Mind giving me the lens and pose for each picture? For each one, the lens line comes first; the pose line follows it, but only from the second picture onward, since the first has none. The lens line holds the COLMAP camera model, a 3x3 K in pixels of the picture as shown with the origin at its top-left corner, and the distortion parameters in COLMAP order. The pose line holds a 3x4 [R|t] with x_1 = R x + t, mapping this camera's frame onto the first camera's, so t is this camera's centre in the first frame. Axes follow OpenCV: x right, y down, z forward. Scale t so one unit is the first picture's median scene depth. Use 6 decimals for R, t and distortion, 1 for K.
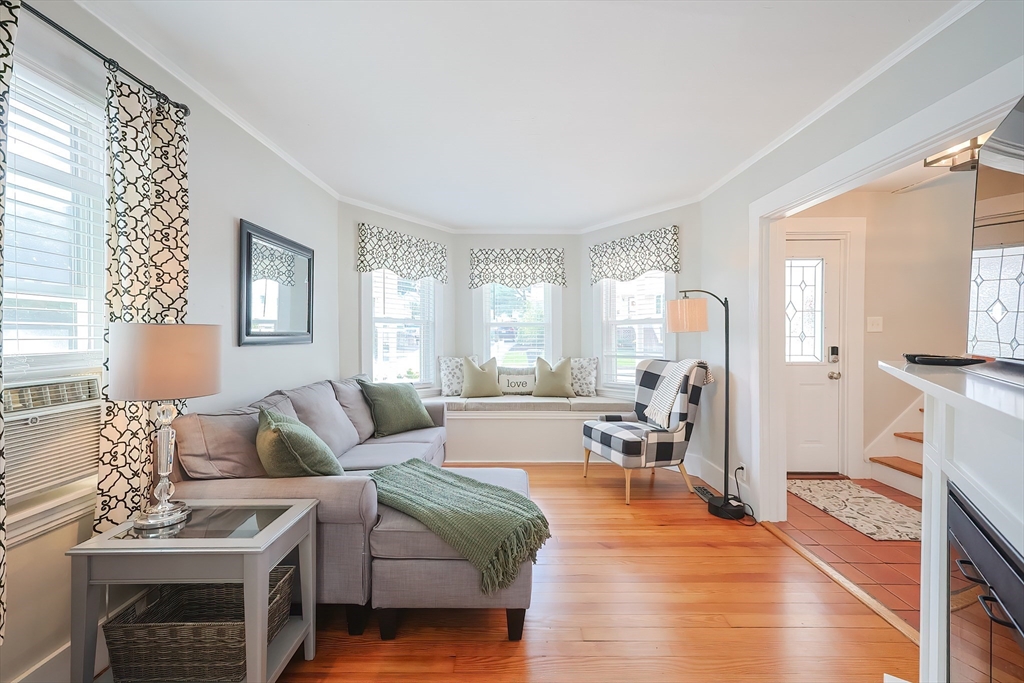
lens RADIAL K [[417.8, 0, 510.7], [0, 417.8, 337.5], [0, 0, 1]] dist [0.015433, 0.000039]
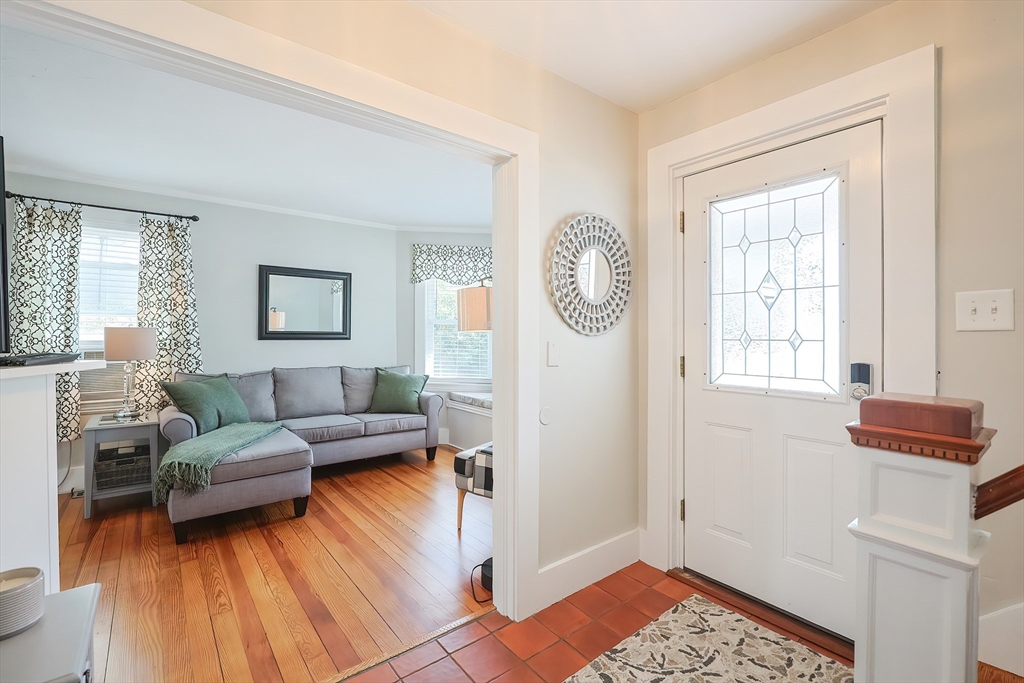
lens RADIAL K [[434.9, 0, 516.8], [0, 434.9, 335.3], [0, 0, 1]] dist [0.000542, 0.000358]
pose [[0.646627, 0.005086, -0.762790, 0.871856], [-0.011429, 0.999930, -0.003021, -0.002451], [0.762721, 0.010671, 0.646640, 0.421729]]
